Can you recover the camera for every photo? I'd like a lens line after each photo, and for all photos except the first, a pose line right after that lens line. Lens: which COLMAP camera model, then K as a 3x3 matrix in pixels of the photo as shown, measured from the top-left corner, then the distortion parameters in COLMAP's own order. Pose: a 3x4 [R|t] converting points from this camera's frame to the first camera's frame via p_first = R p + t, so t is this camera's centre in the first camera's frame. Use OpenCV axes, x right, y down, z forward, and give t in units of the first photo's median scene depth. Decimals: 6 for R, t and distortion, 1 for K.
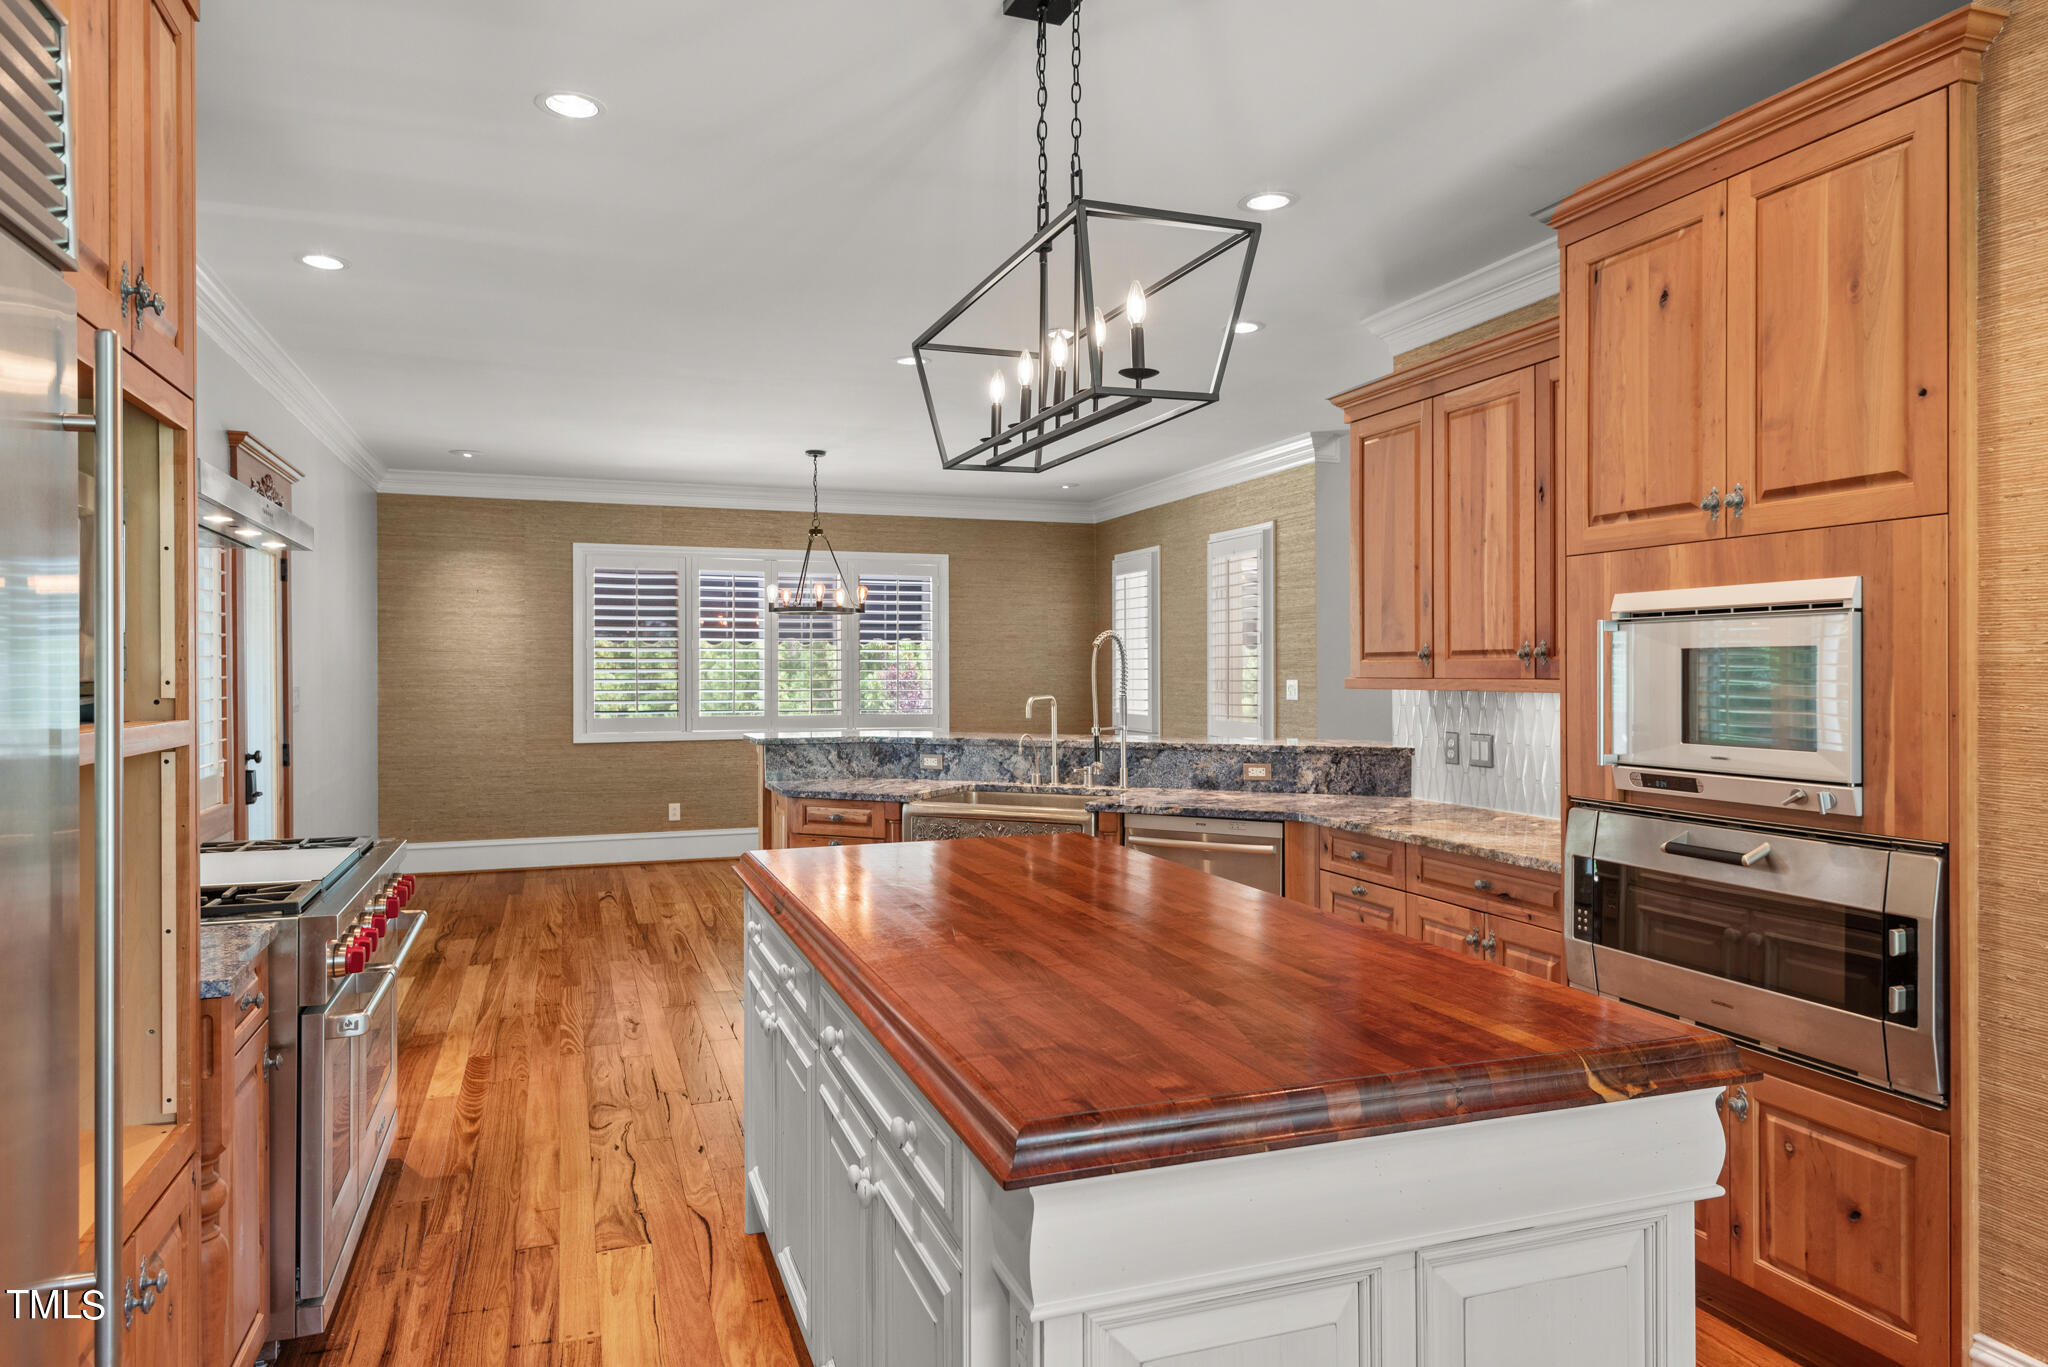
lens RADIAL K [[1267.6, 0, 1017.5], [0, 1267.6, 671.3], [0, 0, 1]] dist [0.038462, 0.001989]
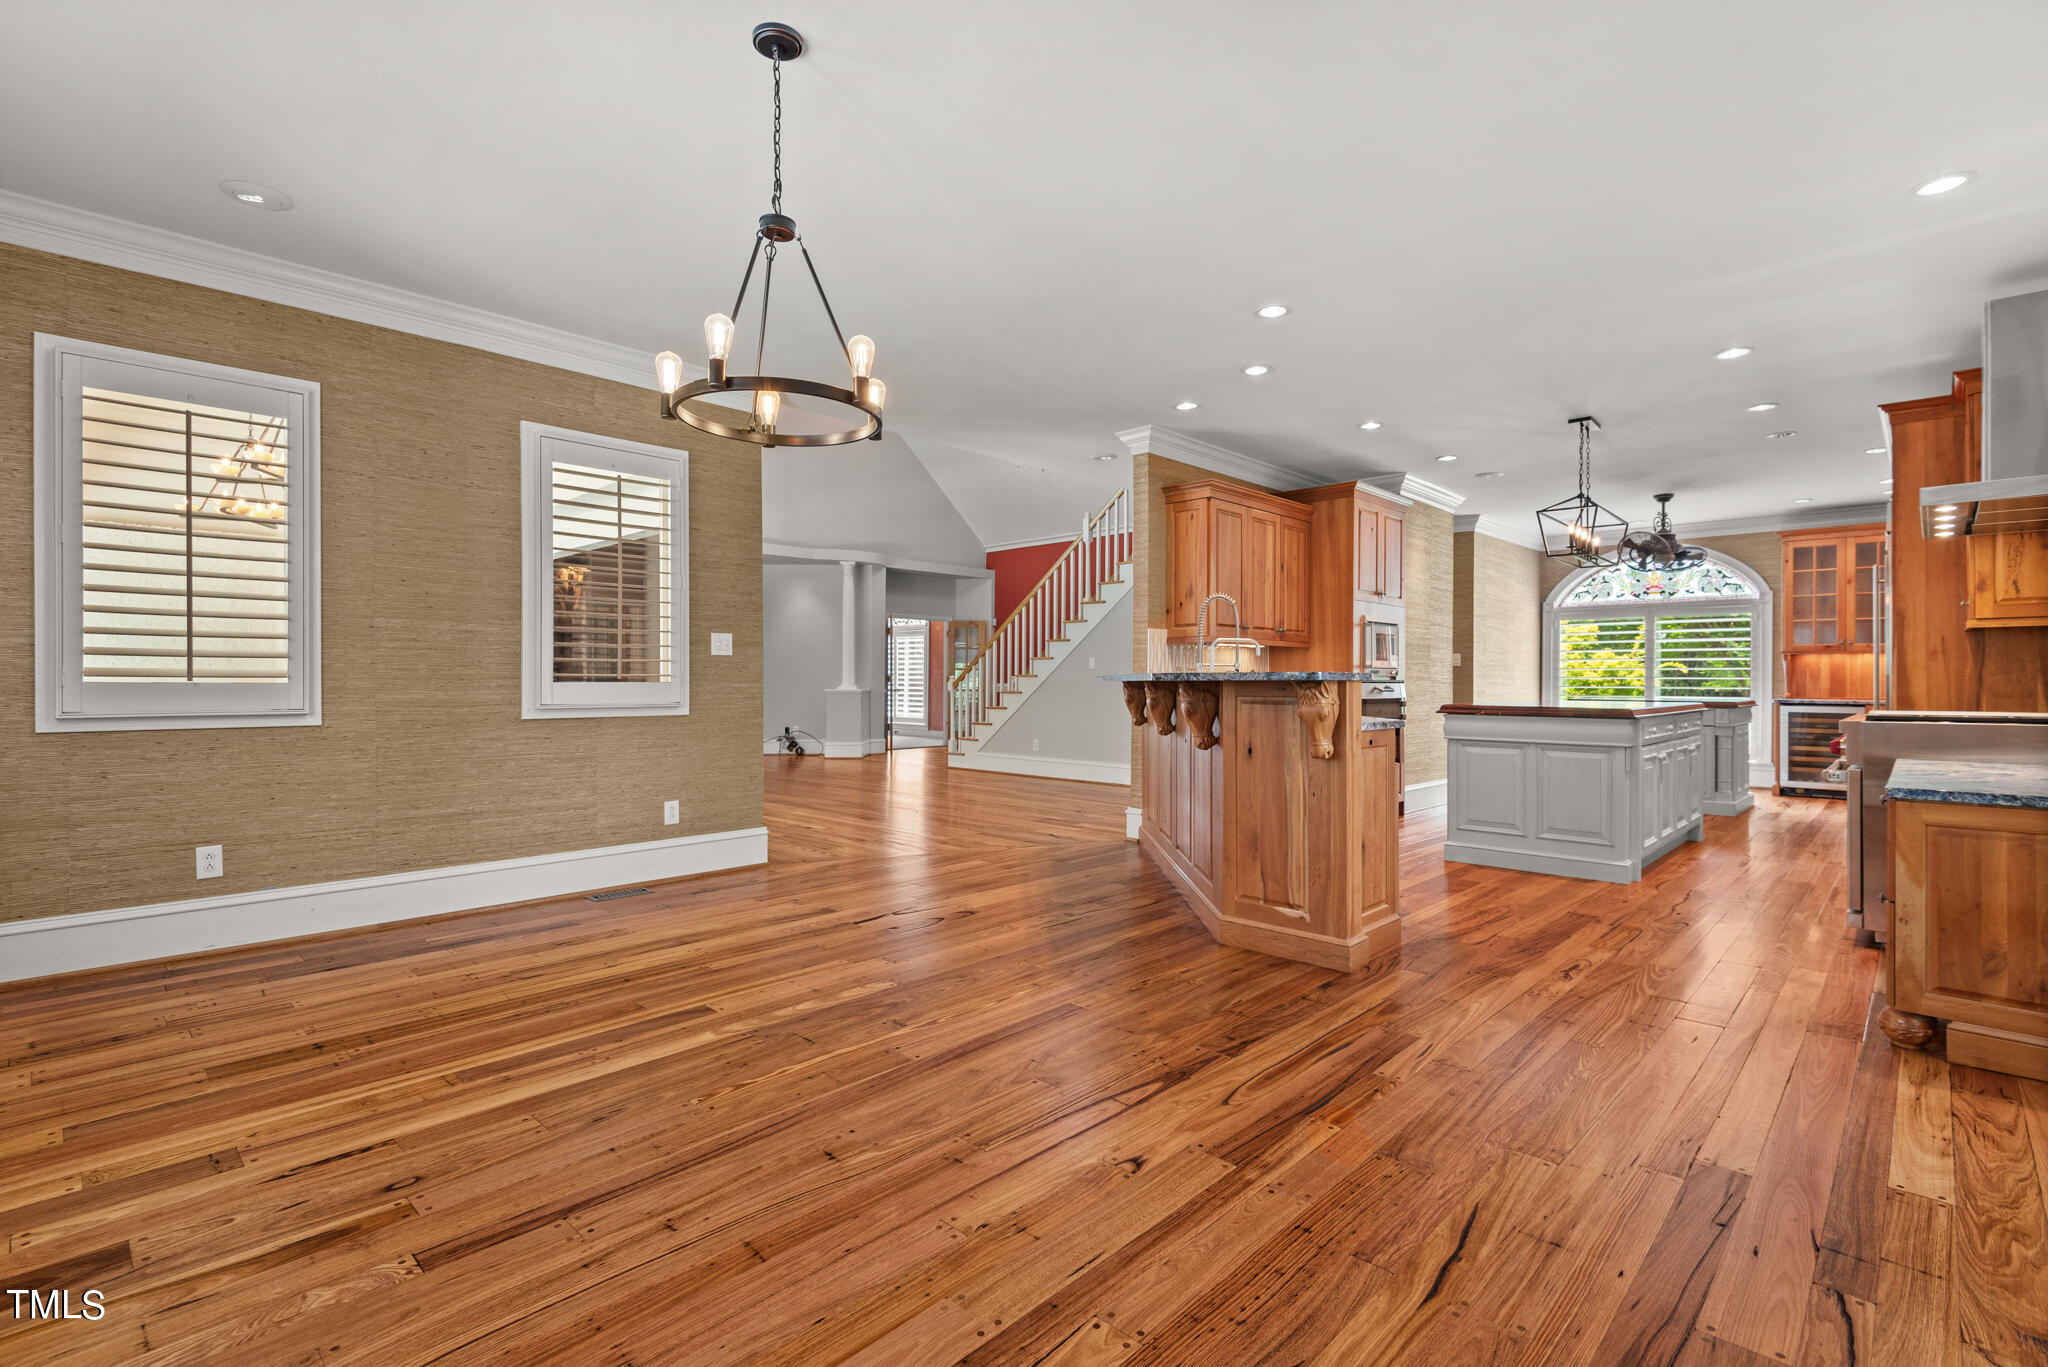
lens RADIAL K [[936.2, 0, 1020.8], [0, 936.2, 679.0], [0, 0, 1]] dist [0.030238, -0.015261]
pose [[-0.443080, 0.005817, 0.896463, -0.495550], [0.002056, 0.999983, -0.005472, 0.043900], [-0.896479, -0.000581, -0.443085, 1.108392]]
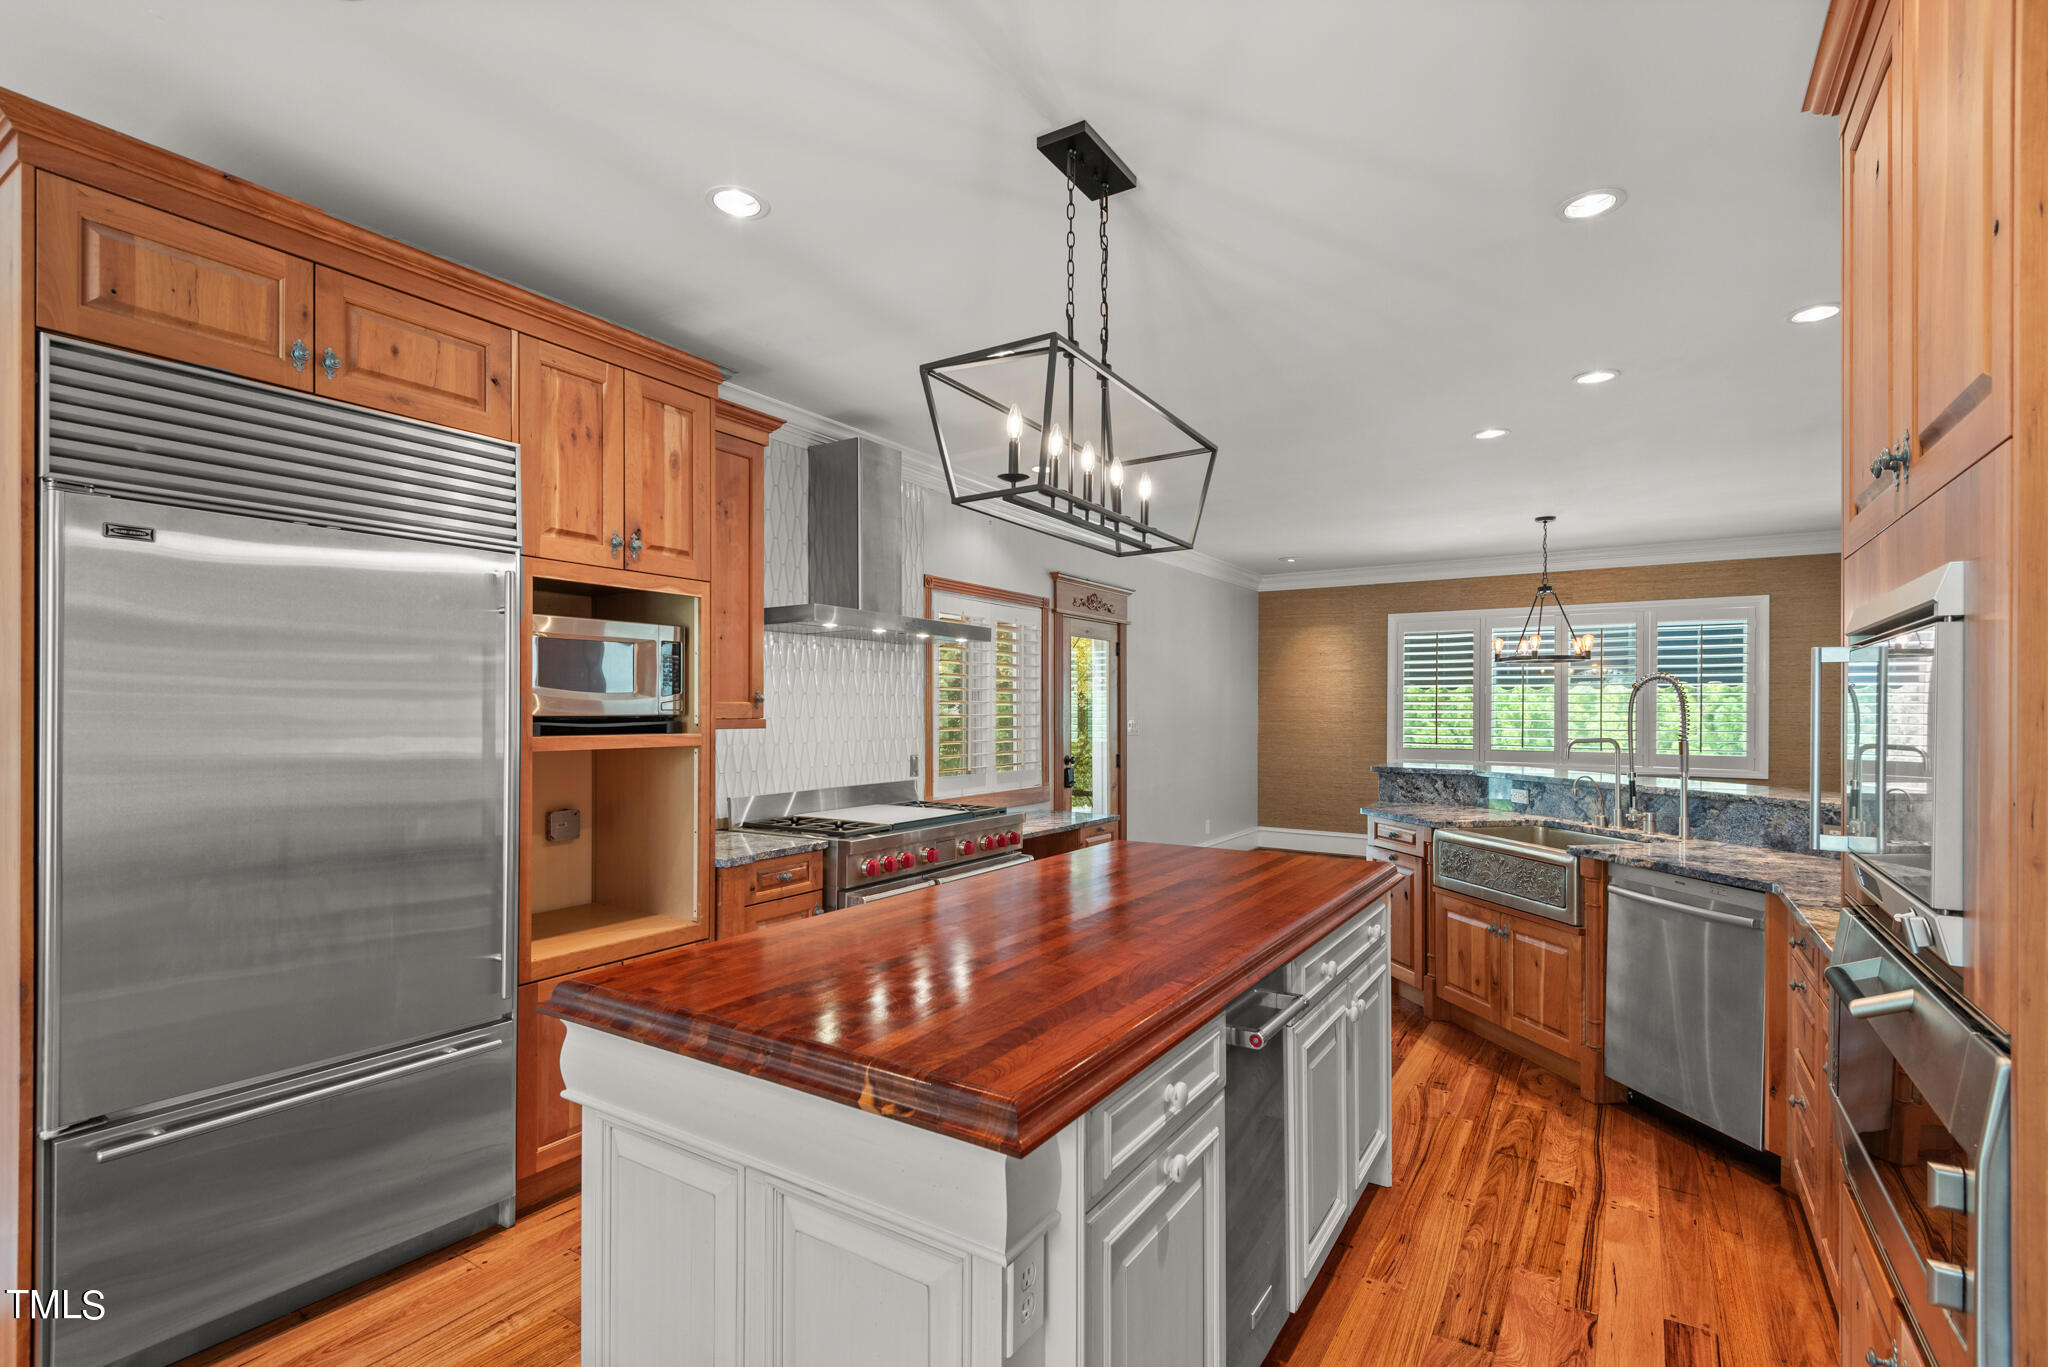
lens RADIAL K [[936.2, 0, 1019.5], [0, 936.2, 712.6], [0, 0, 1]] dist [0.030238, -0.015261]
pose [[0.602736, 0.006863, -0.797911, 0.238644], [-0.005469, 0.999975, 0.004470, -0.001370], [0.797922, 0.001669, 0.602759, 0.126930]]
